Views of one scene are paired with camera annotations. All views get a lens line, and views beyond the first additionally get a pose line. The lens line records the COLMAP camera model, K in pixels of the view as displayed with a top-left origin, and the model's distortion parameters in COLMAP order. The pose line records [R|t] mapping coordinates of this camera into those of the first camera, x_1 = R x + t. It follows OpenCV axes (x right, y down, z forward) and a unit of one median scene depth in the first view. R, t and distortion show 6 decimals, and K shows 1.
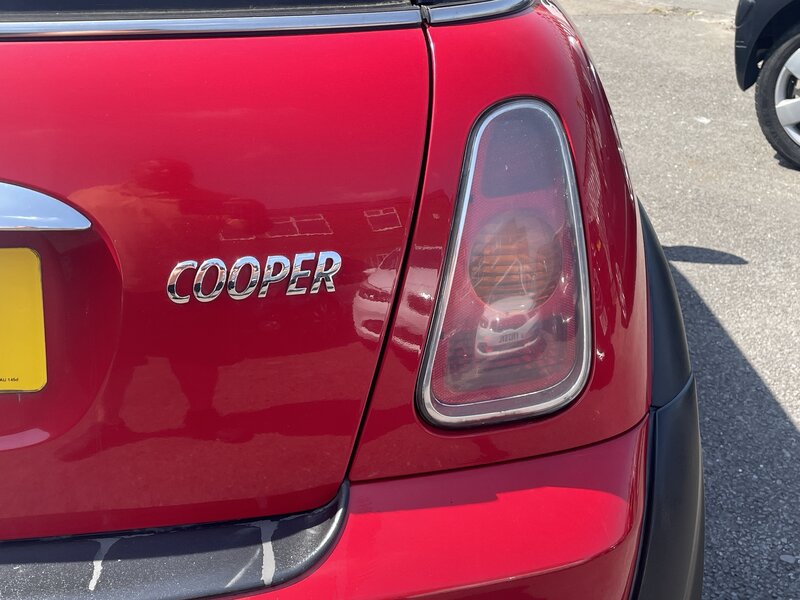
lens RADIAL K [[1094.6, 0, 404.6], [0, 1094.6, 300.0], [0, 0, 1]] dist [0.068647, 0.000000]
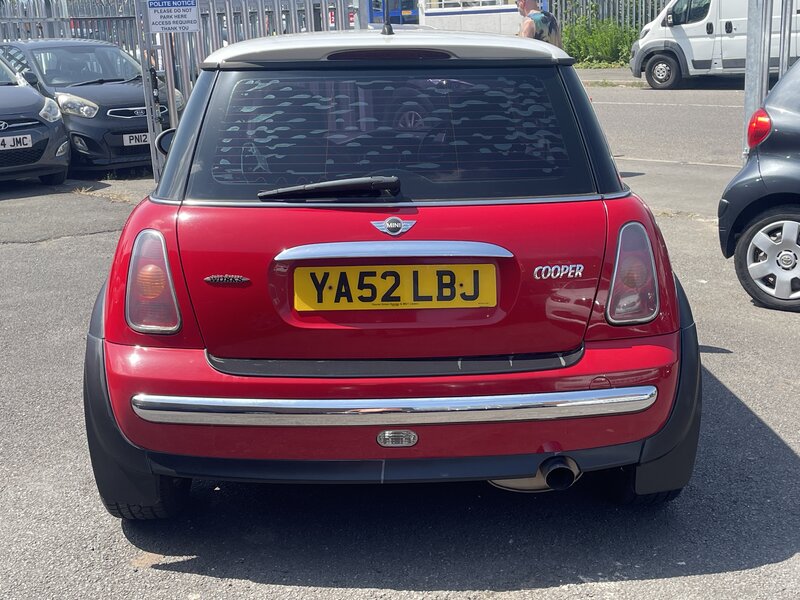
lens RADIAL K [[1094.6, 0, 394.9], [0, 1094.6, 298.0], [0, 0, 1]] dist [0.068647, 0.000000]
pose [[0.999743, -0.012233, -0.019068, -0.521480], [0.008365, 0.981538, -0.191086, 0.630921], [0.021053, 0.190878, 0.981388, -2.077828]]
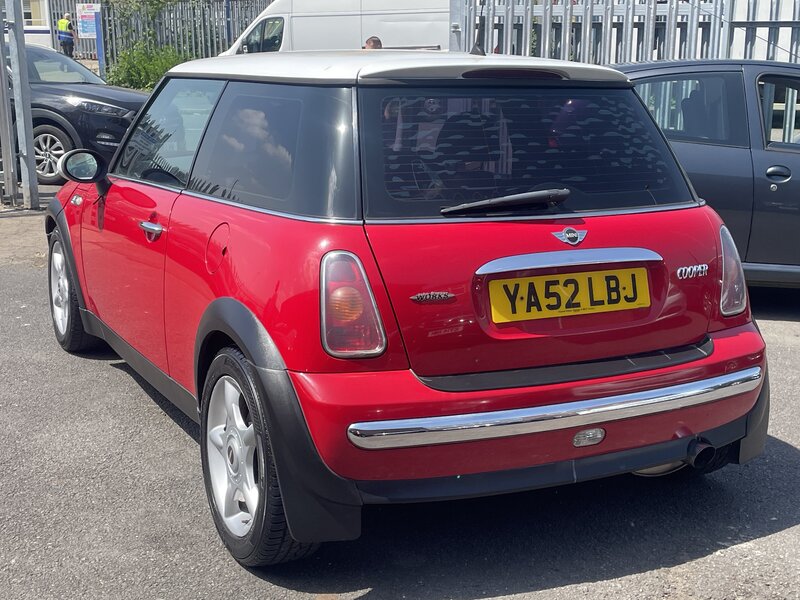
lens RADIAL K [[1094.6, 0, 390.8], [0, 1094.6, 299.1], [0, 0, 1]] dist [0.068647, 0.000000]
pose [[0.908733, -0.076205, 0.410361, -2.376577], [0.160839, 0.971194, -0.175821, 0.512453], [-0.385142, 0.225776, 0.894813, -1.758345]]
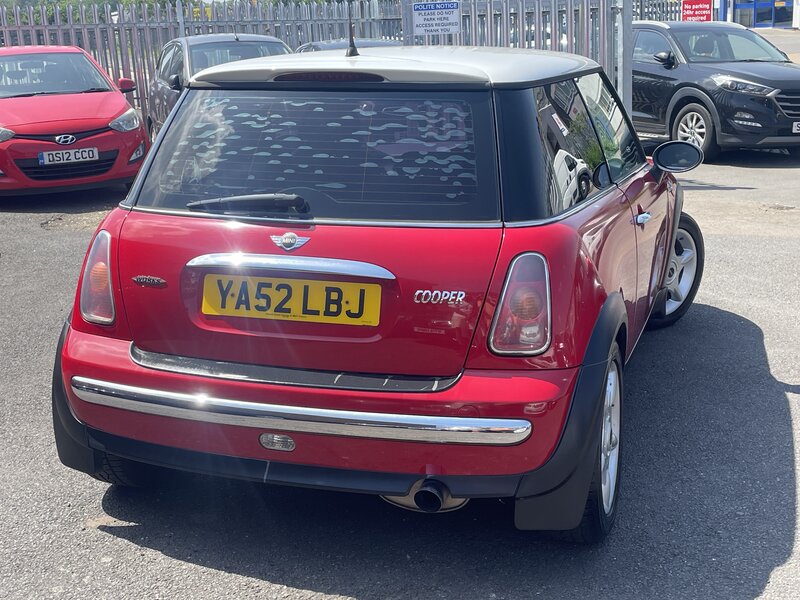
lens RADIAL K [[1094.6, 0, 404.6], [0, 1094.6, 294.5], [0, 0, 1]] dist [0.068647, 0.000000]
pose [[0.939358, 0.066024, -0.336522, 0.816356], [-0.128689, 0.977445, -0.167451, 0.499987], [0.317876, 0.200604, 0.926668, -1.965042]]
